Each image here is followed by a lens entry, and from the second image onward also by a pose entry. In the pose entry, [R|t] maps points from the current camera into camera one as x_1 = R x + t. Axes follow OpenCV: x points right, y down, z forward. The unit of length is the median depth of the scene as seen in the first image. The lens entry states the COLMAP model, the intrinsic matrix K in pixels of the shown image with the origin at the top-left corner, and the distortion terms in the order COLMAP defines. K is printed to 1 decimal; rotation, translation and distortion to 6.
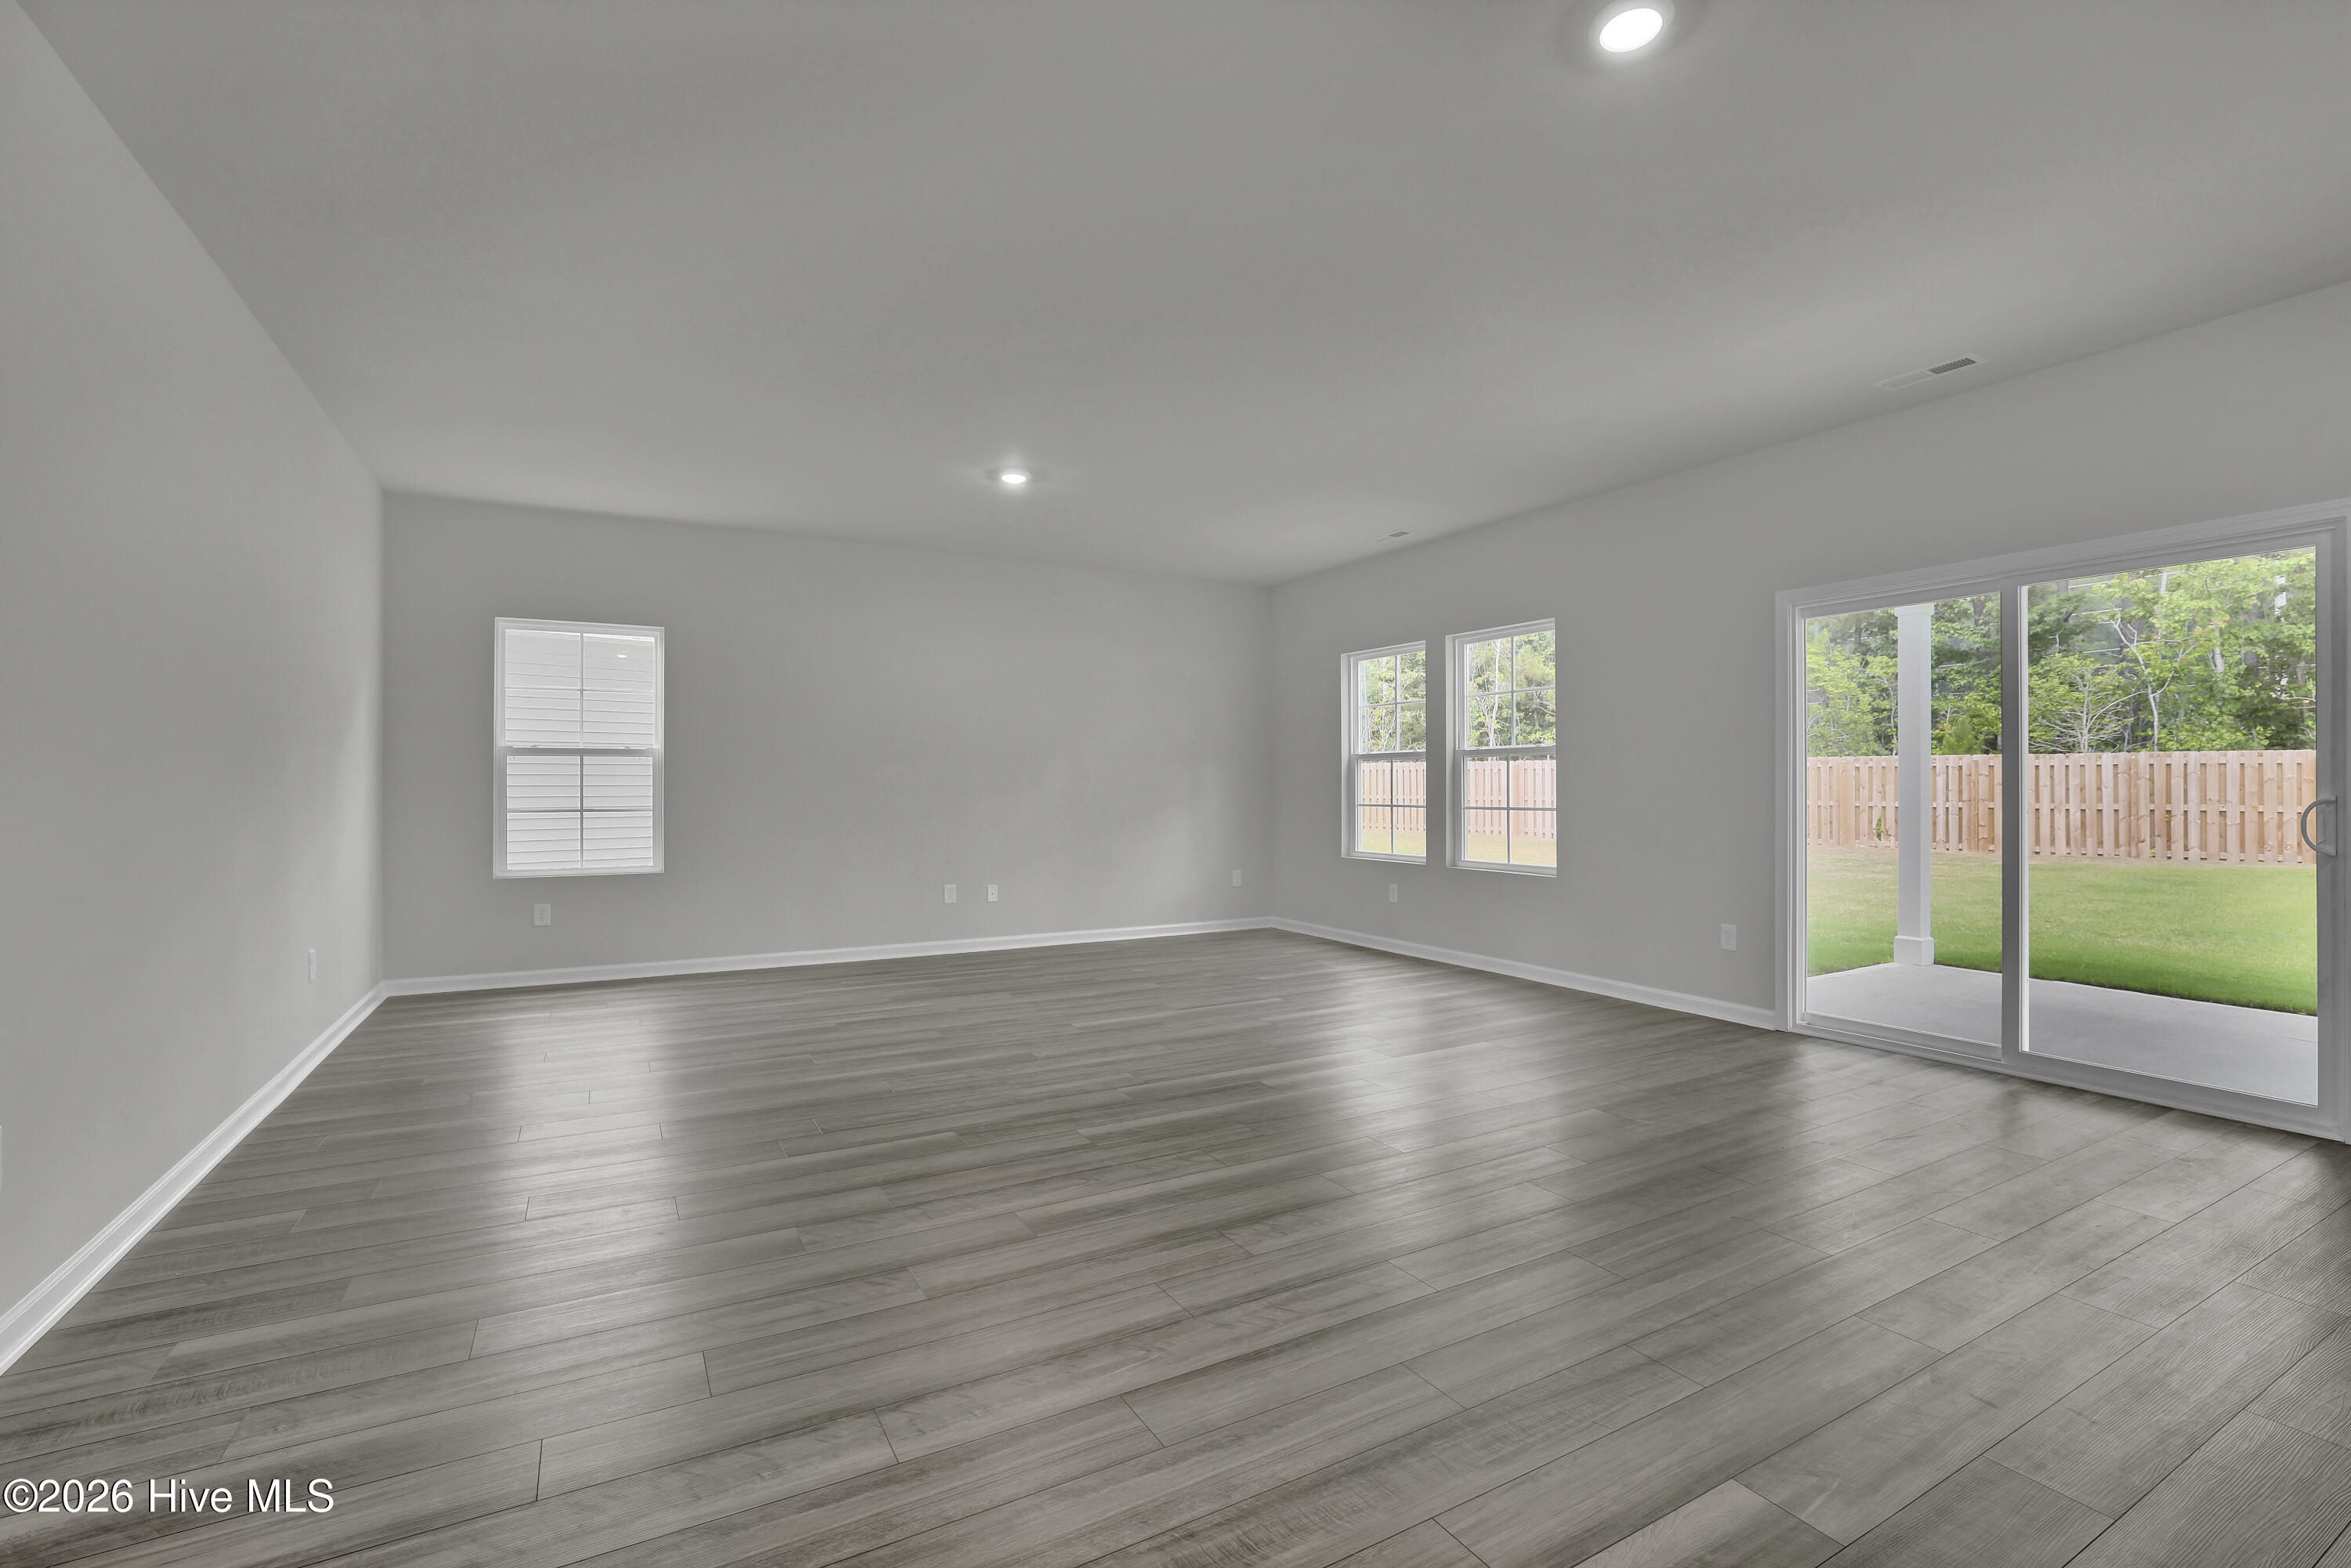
lens RADIAL K [[1015.8, 0, 1166.6], [0, 1015.8, 787.4], [0, 0, 1]] dist [-0.017575, 0.000015]
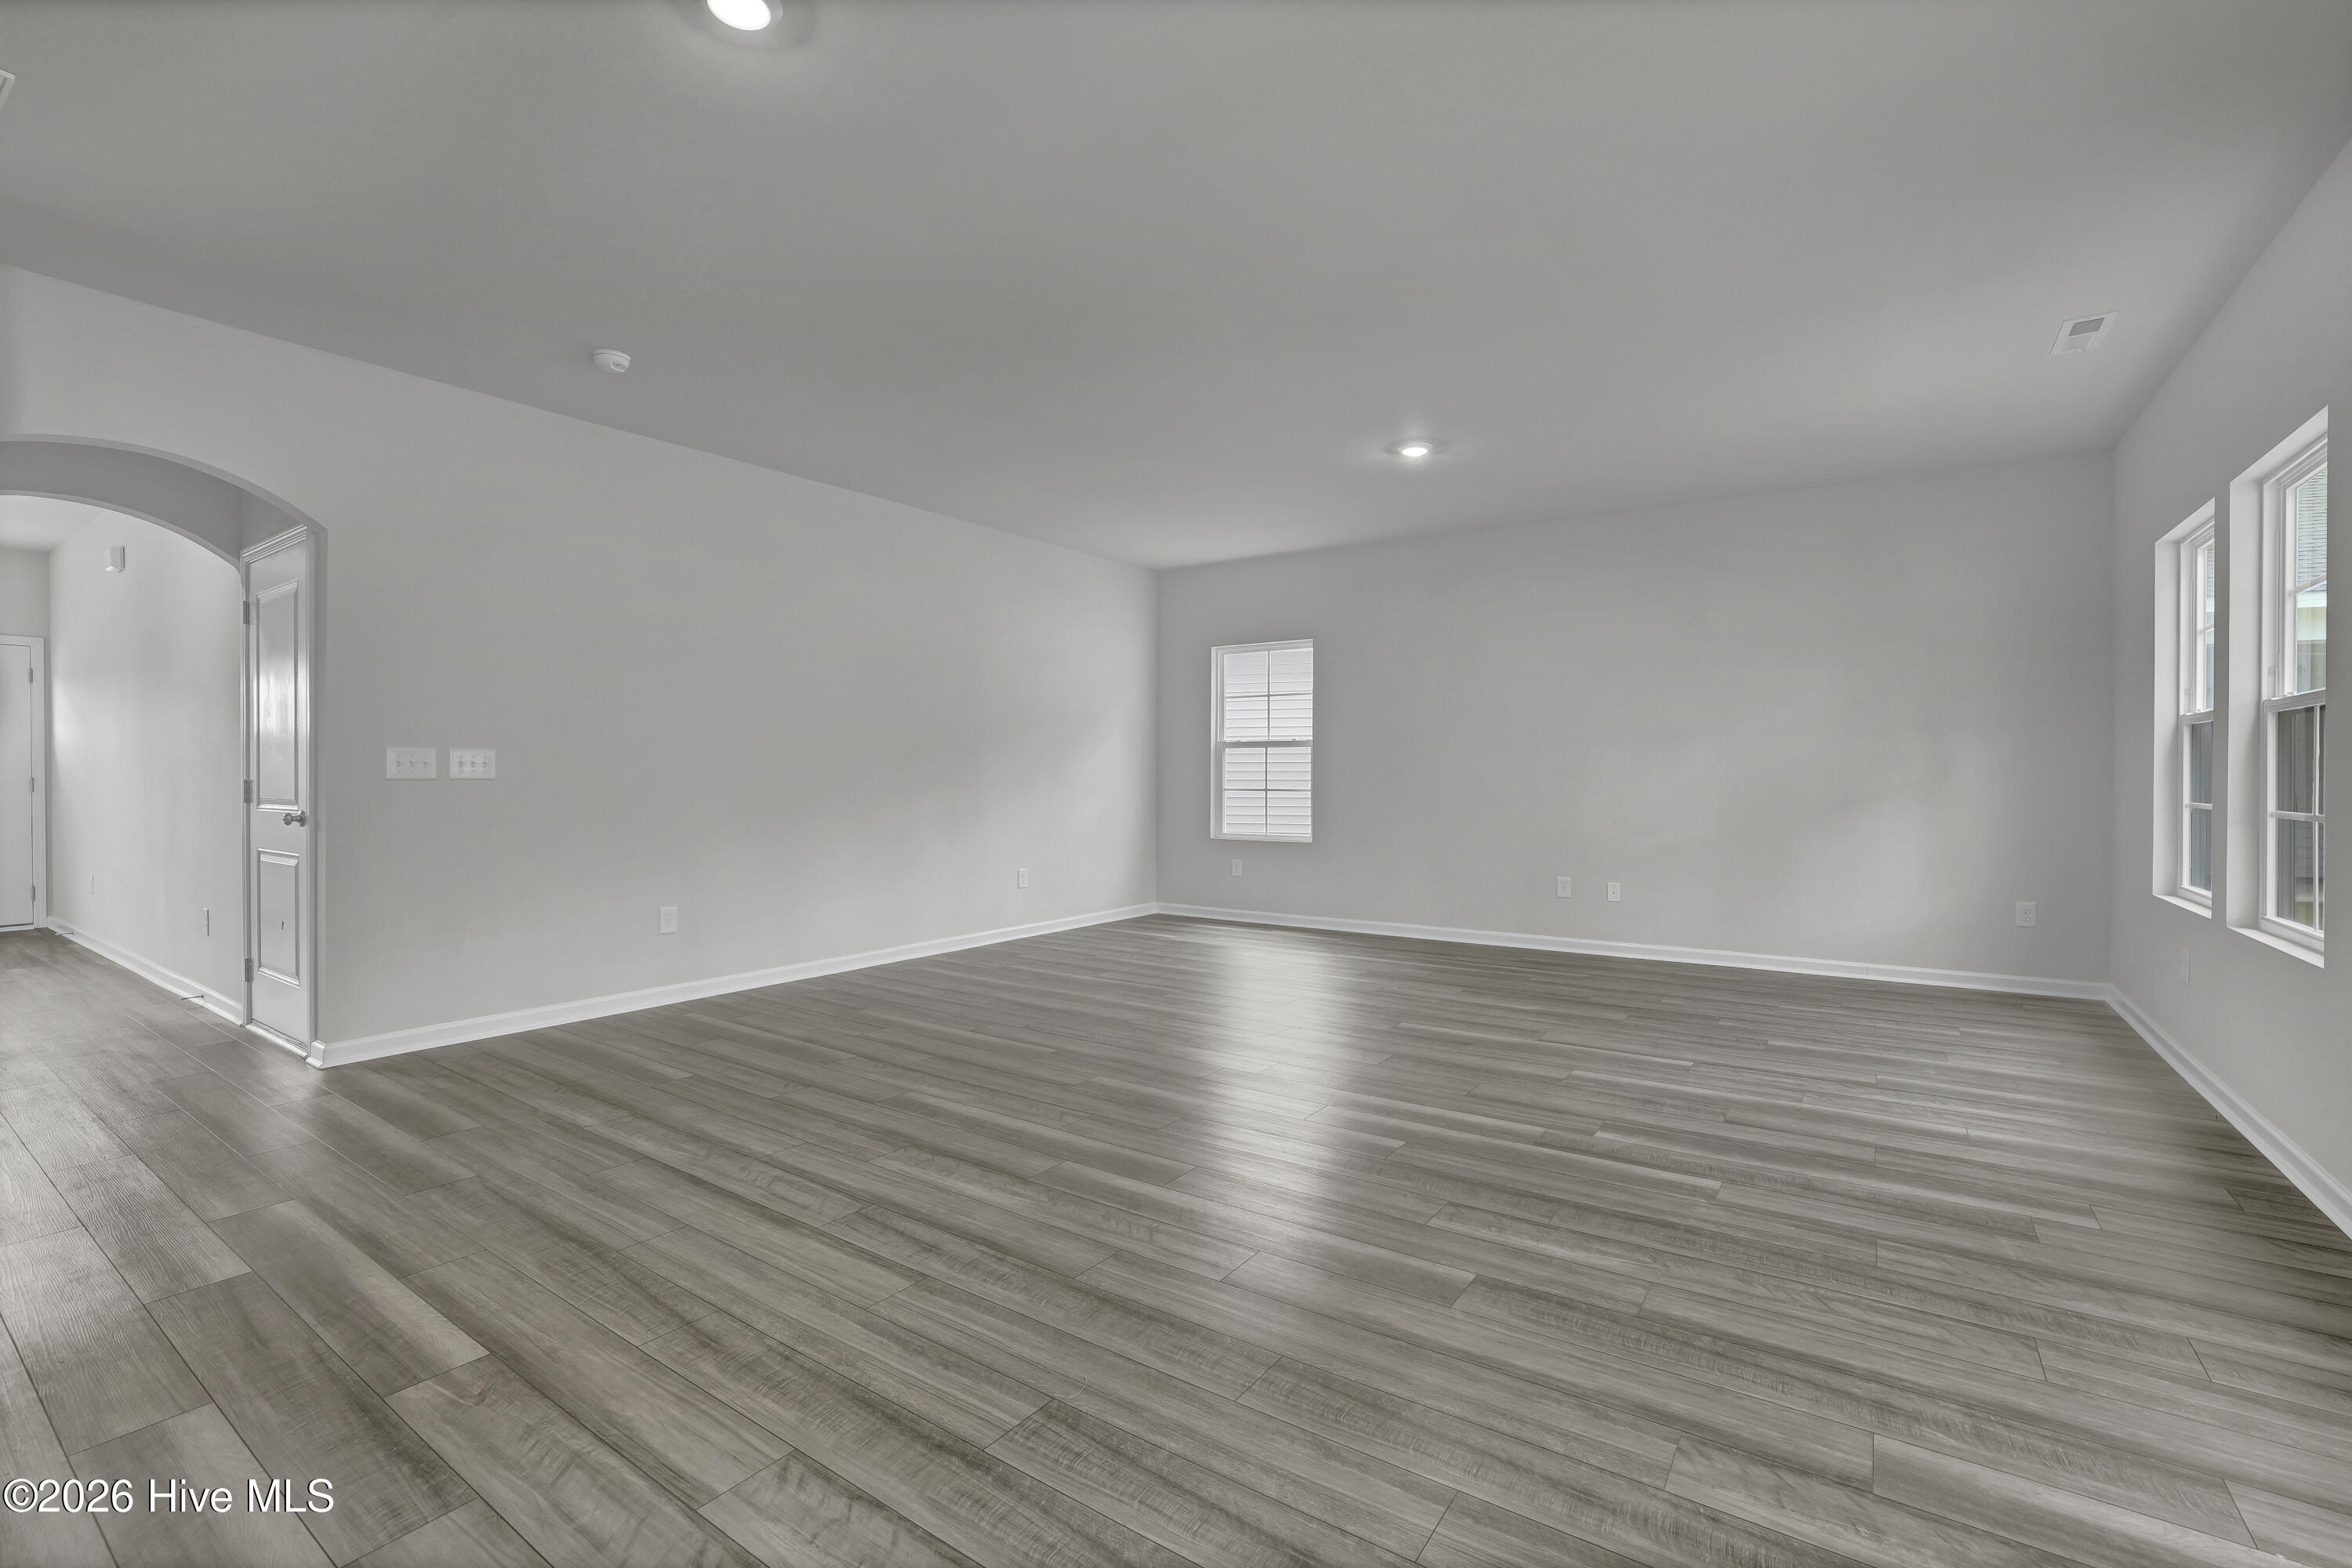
lens RADIAL K [[1016.2, 0, 1162.7], [0, 1016.2, 781.0], [0, 0, 1]] dist [-0.017575, 0.000015]
pose [[0.428788, 0.003321, -0.903399, 0.617655], [0.002664, 0.999984, 0.004941, 0.005554], [0.903401, -0.004526, 0.428772, 0.382025]]
